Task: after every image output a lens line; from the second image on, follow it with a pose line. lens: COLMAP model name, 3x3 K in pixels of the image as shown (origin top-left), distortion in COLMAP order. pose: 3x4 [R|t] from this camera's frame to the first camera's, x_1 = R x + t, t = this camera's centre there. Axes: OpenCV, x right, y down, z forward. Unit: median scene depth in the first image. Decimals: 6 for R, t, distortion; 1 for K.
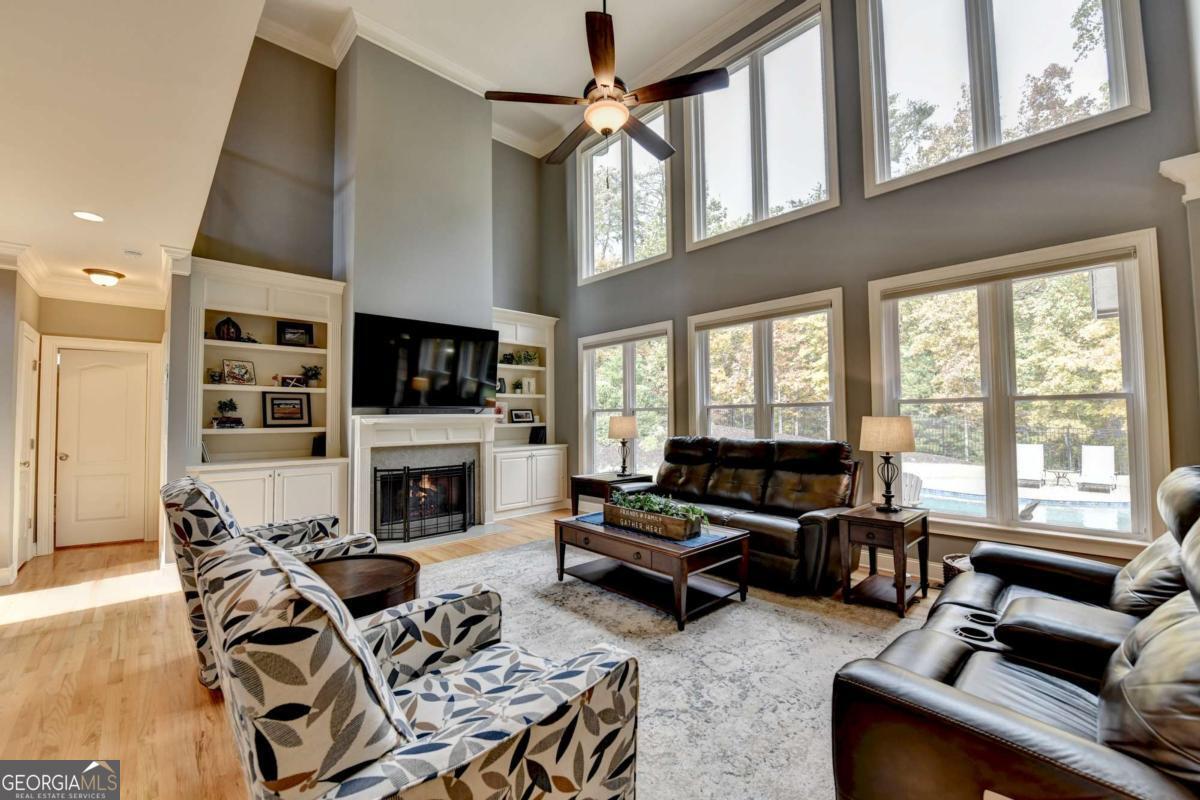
lens RADIAL K [[481.8, 0, 586.5], [0, 481.8, 400.1], [0, 0, 1]] dist [-0.001399, -0.009137]
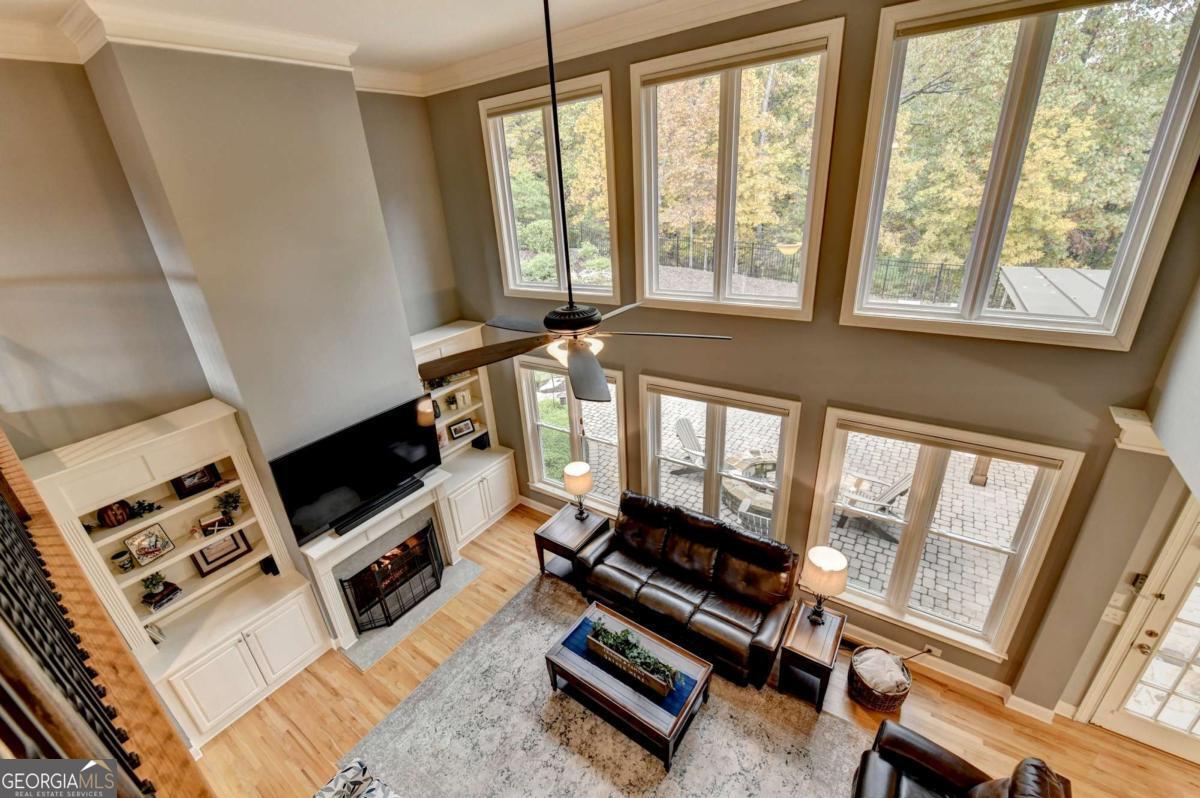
lens RADIAL K [[488.3, 0, 587.6], [0, 488.3, 399.7], [0, 0, 1]] dist [-0.003484, -0.004979]
pose [[0.977260, -0.136276, 0.162453, -0.053923], [0.054020, 0.900862, 0.430731, -0.577279], [-0.205046, -0.412160, 0.887739, 0.157563]]
